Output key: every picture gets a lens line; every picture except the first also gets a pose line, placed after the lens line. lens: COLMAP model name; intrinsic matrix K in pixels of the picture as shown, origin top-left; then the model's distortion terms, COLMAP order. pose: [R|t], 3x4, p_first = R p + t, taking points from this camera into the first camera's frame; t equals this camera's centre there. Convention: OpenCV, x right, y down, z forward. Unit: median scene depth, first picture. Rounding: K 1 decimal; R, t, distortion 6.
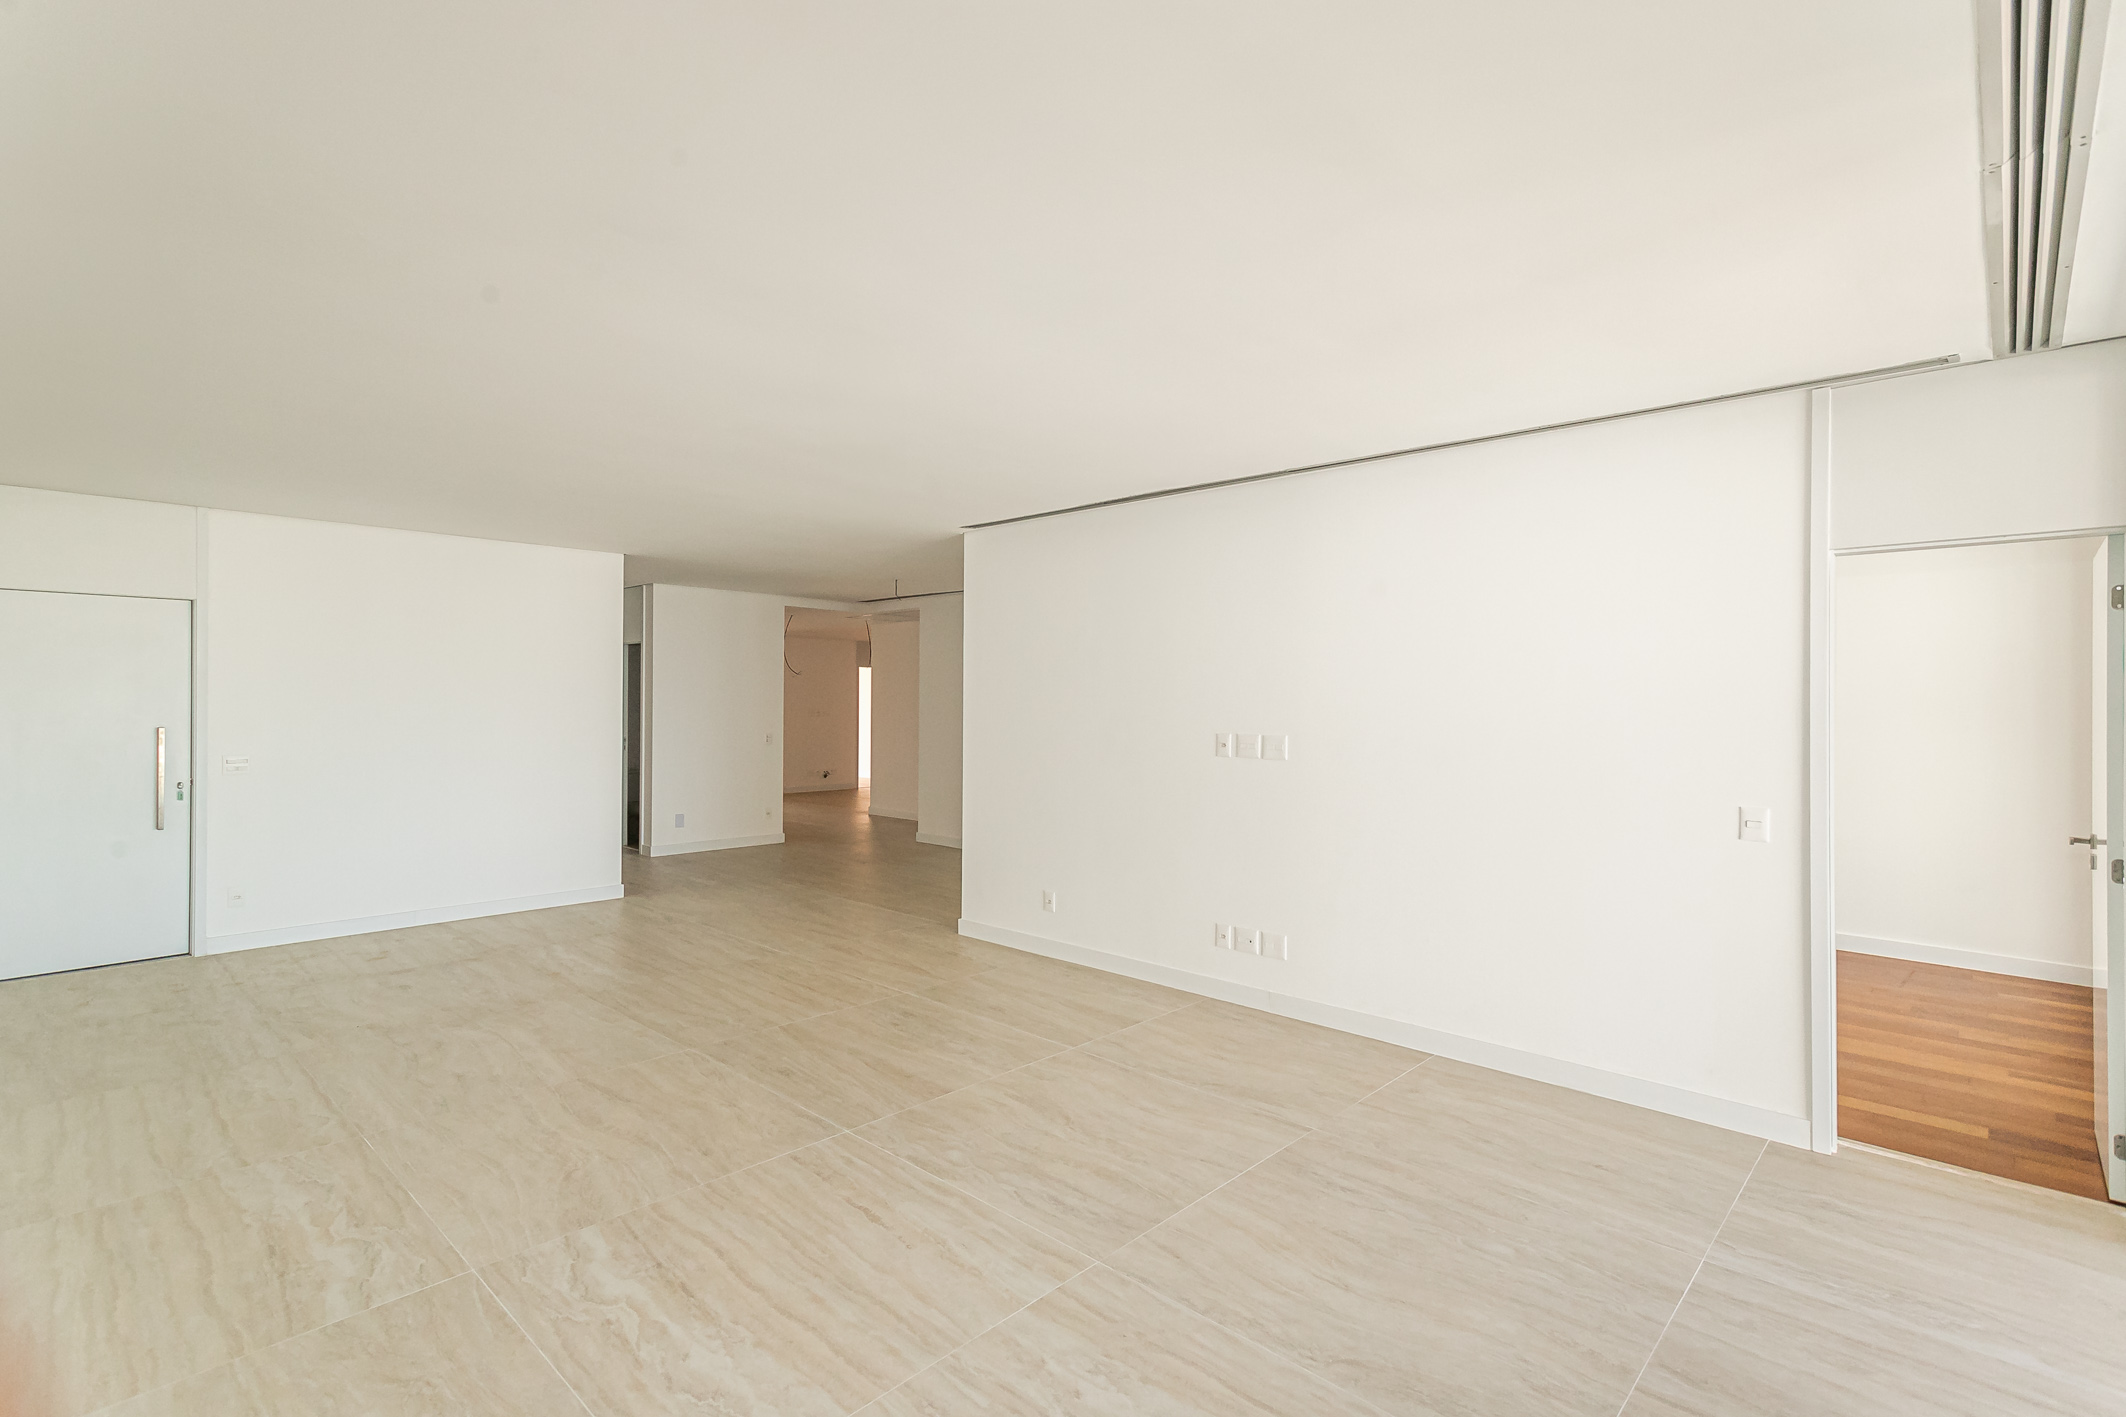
lens RADIAL K [[1005.9, 0, 1063.3], [0, 1005.9, 704.9], [0, 0, 1]] dist [0.008163, 0.001086]
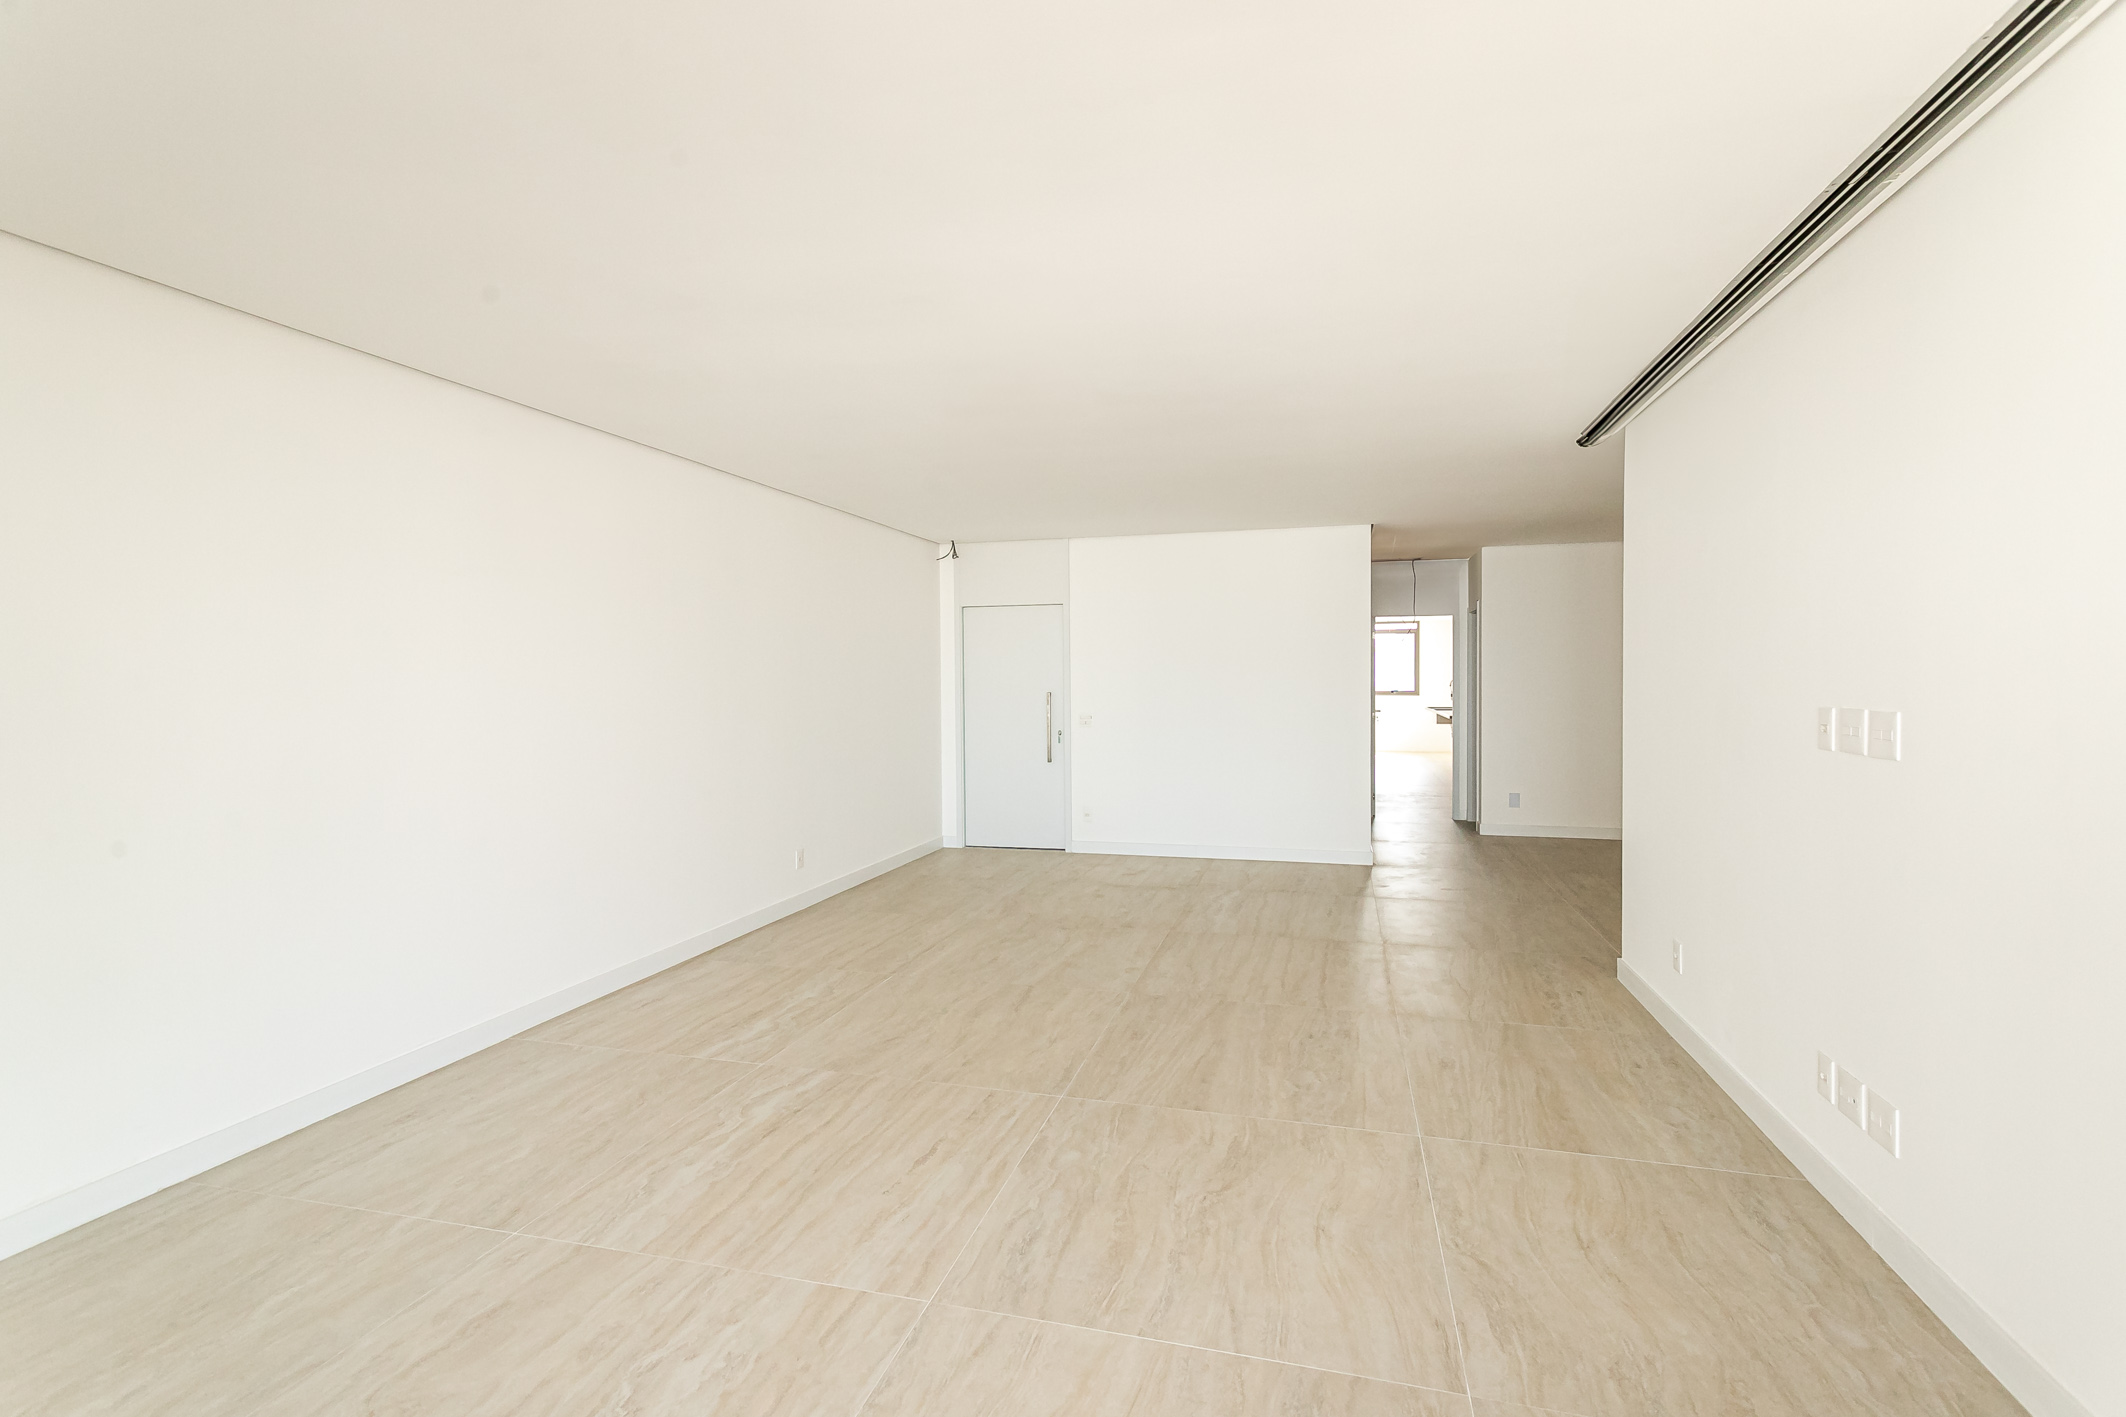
lens RADIAL K [[1005.9, 0, 1063.3], [0, 1005.9, 701.9], [0, 0, 1]] dist [0.008163, 0.001086]
pose [[0.462966, 0.011904, -0.886296, 0.756001], [0.005085, 0.999858, 0.016085, 0.024253], [0.886362, -0.011953, 0.462839, 0.633983]]
